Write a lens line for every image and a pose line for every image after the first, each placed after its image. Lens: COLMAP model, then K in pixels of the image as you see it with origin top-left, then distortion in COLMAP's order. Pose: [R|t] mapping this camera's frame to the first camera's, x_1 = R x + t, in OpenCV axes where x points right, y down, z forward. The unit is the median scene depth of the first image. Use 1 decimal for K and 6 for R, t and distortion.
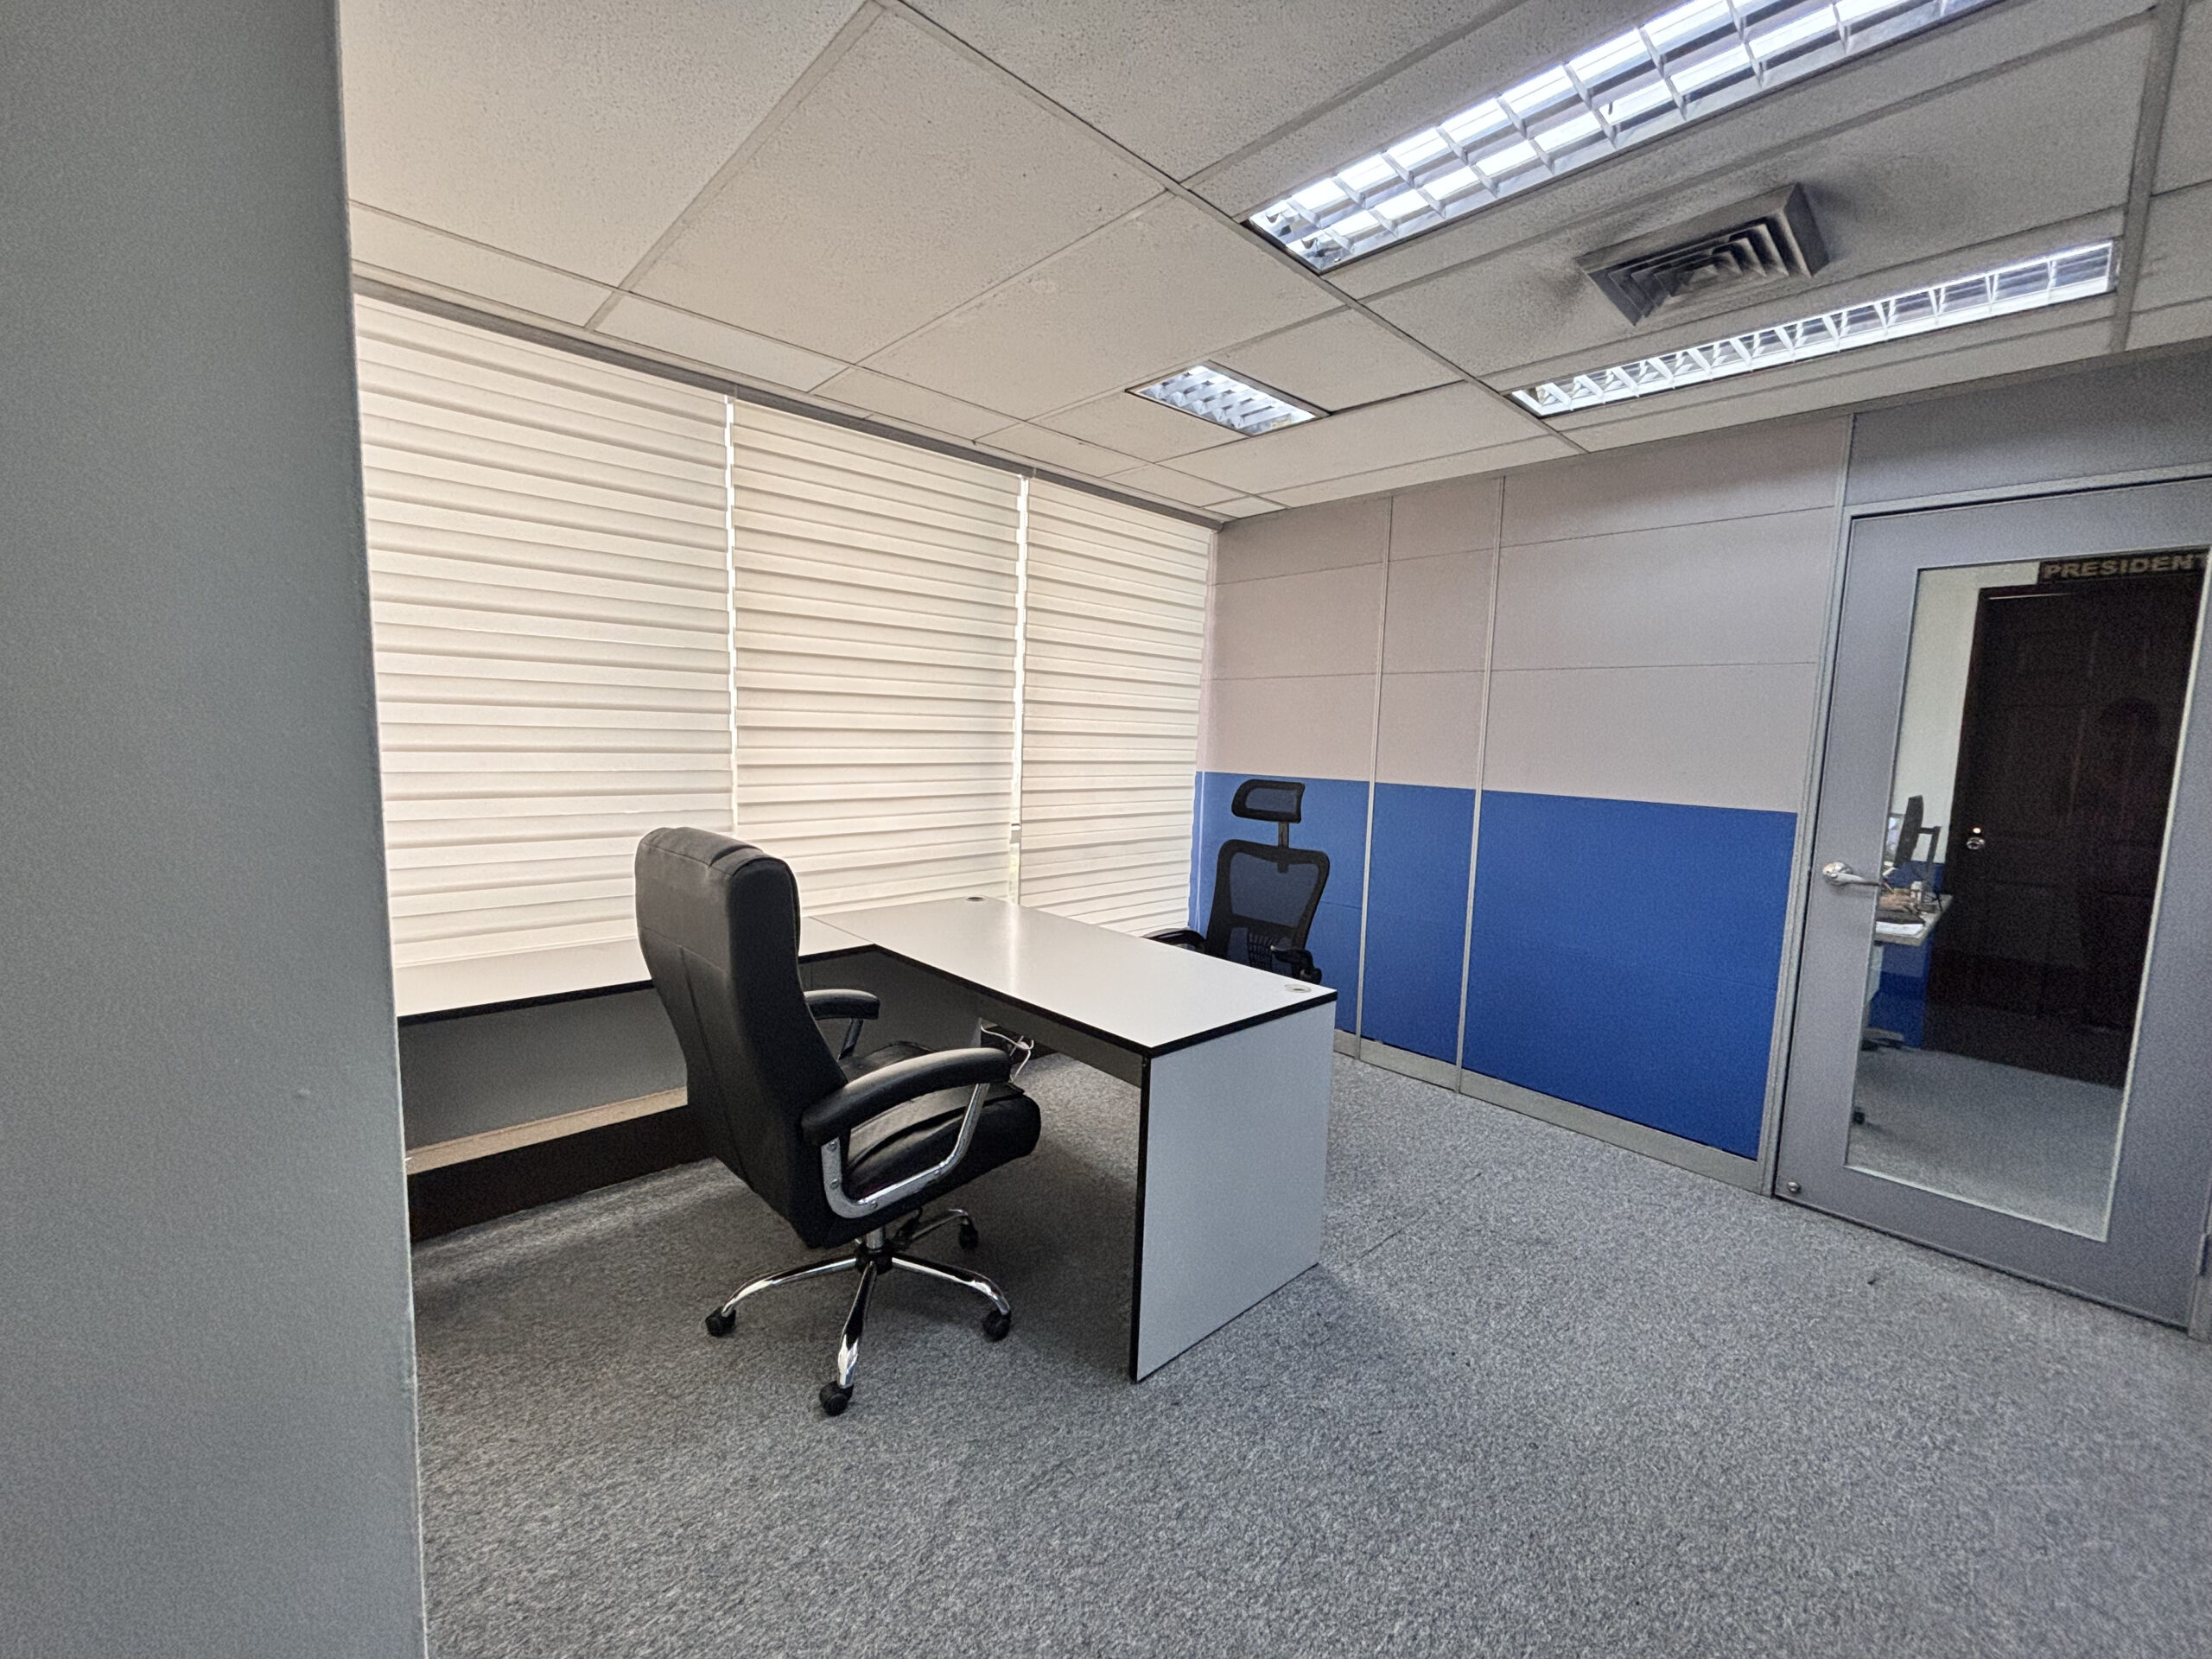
lens RADIAL K [[894.7, 0, 1102.9], [0, 894.7, 826.3], [0, 0, 1]] dist [0.001251, -0.000240]
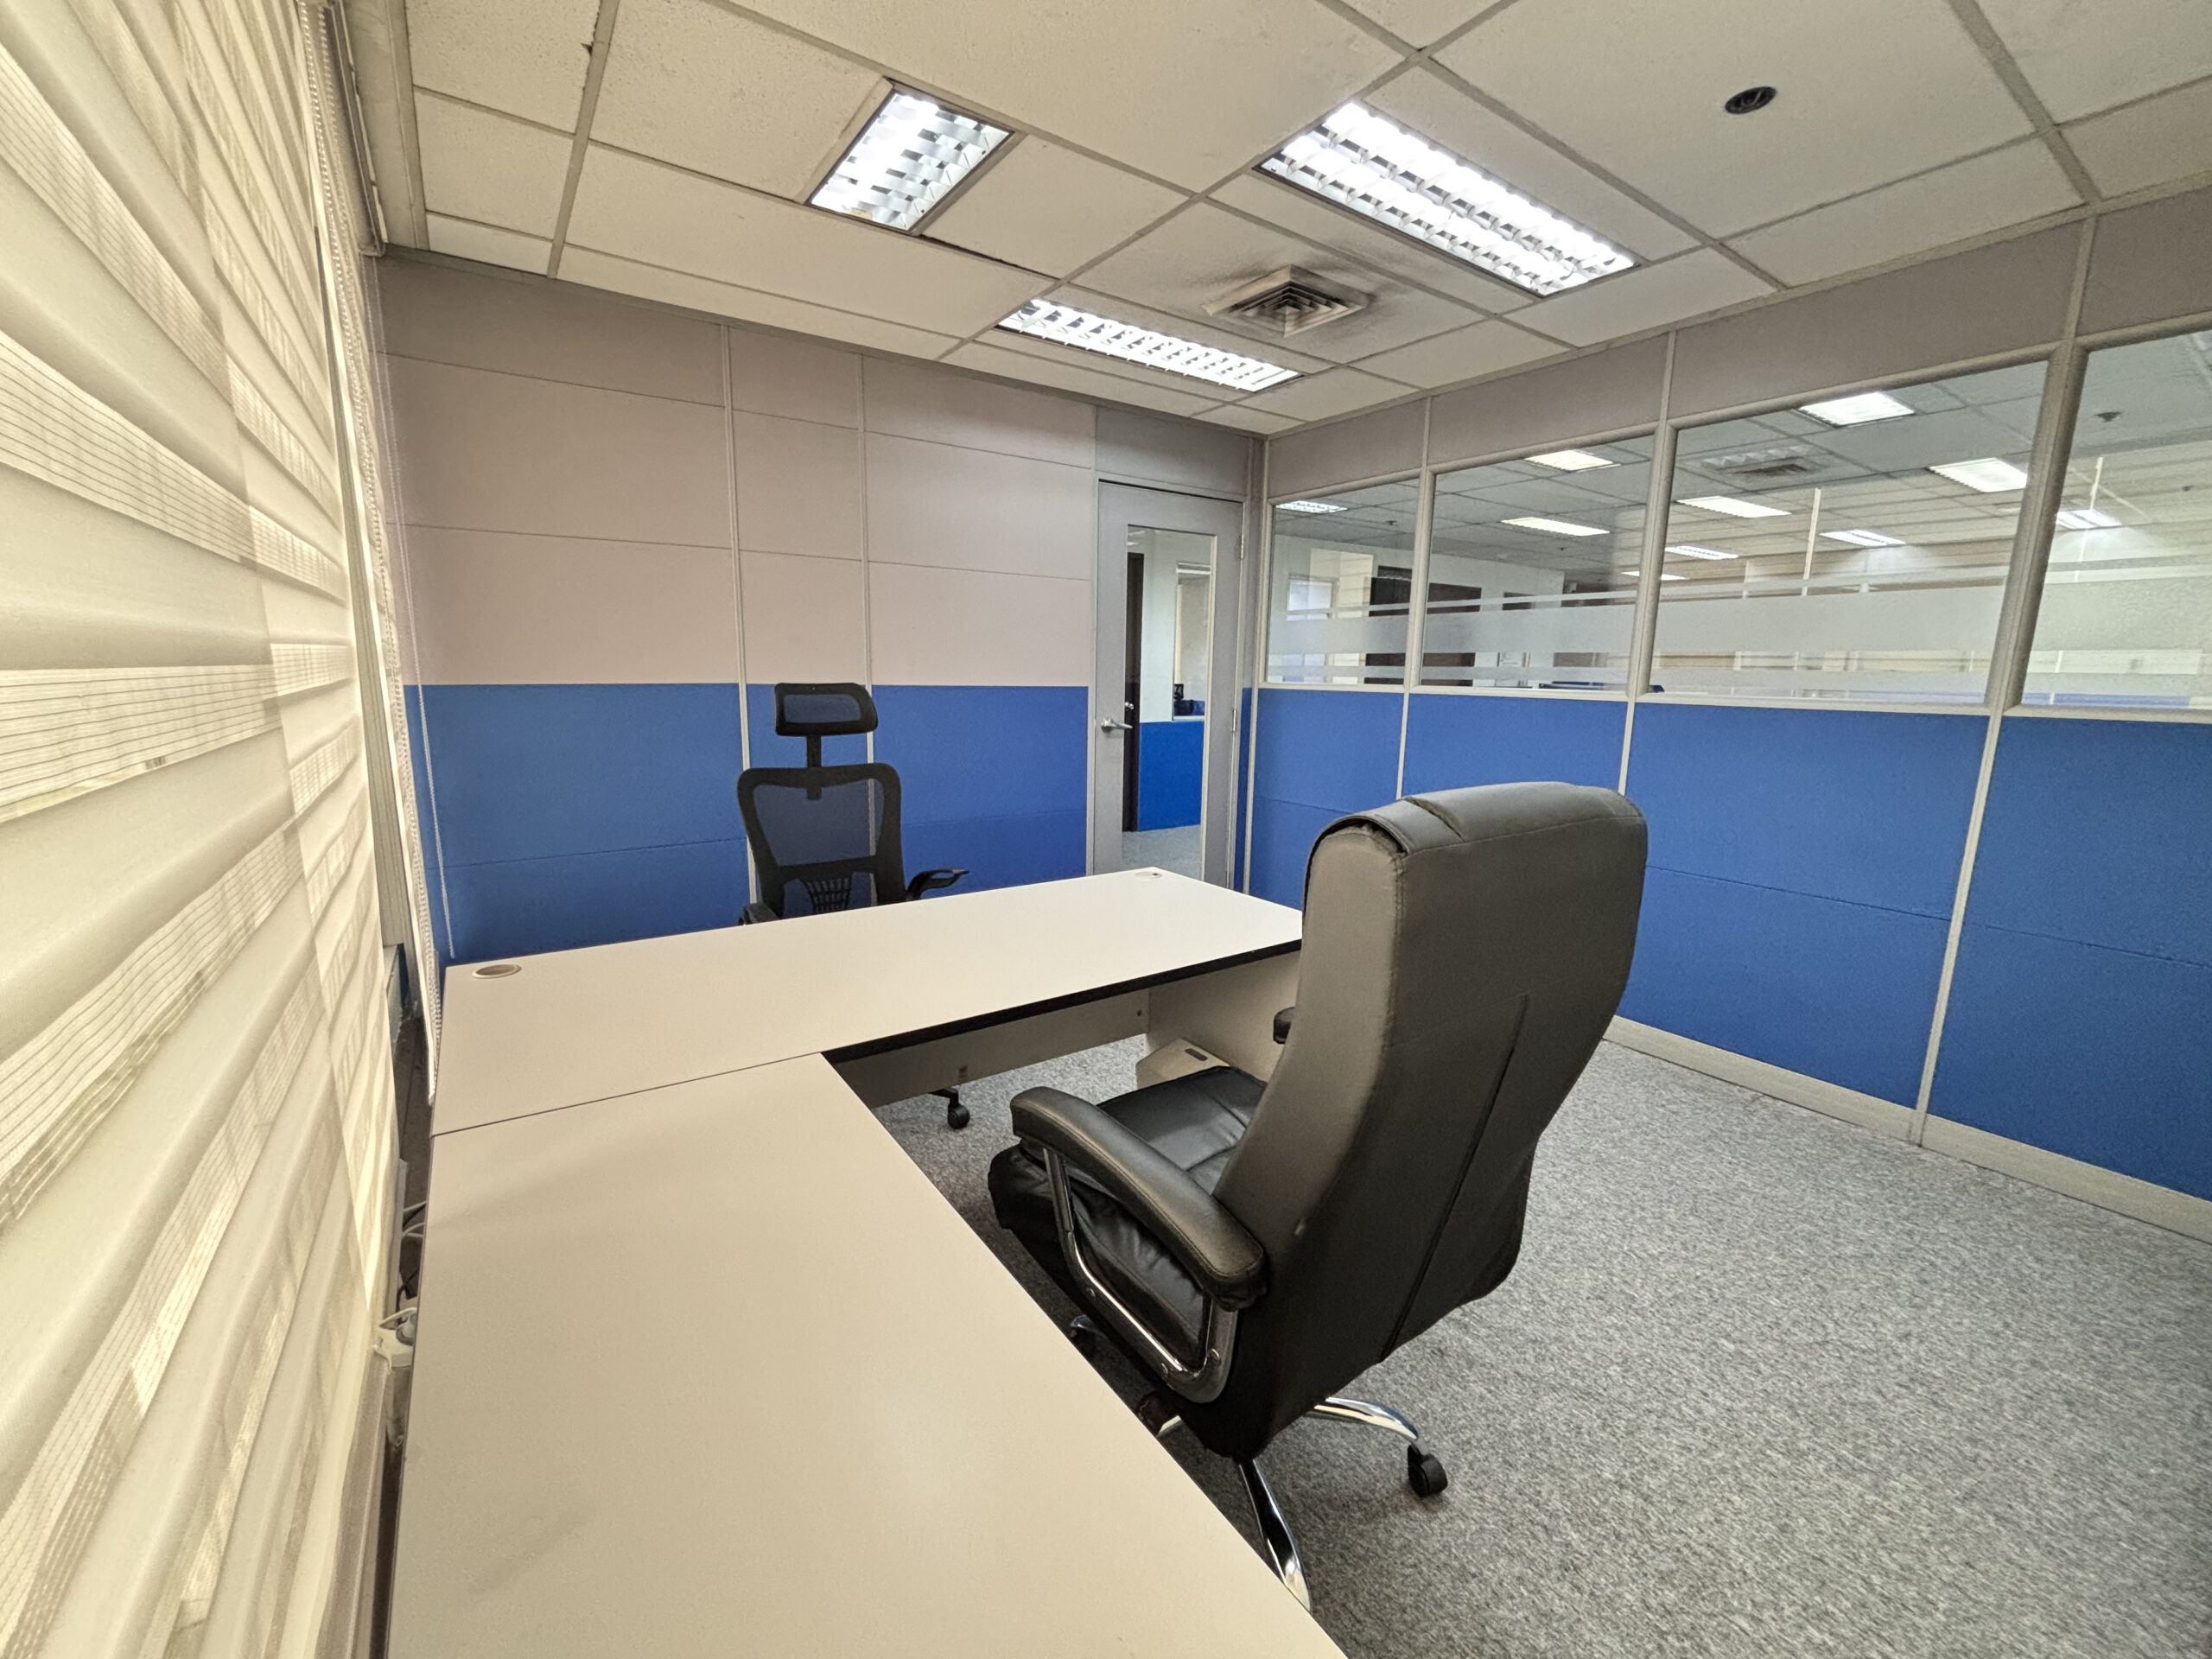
lens RADIAL K [[894.7, 0, 1095.2], [0, 894.7, 825.8], [0, 0, 1]] dist [0.001251, -0.000240]
pose [[0.150734, -0.205439, 0.966992, -0.927043], [0.096116, 0.976580, 0.192493, -0.093937], [-0.983891, 0.063928, 0.166950, 1.050526]]
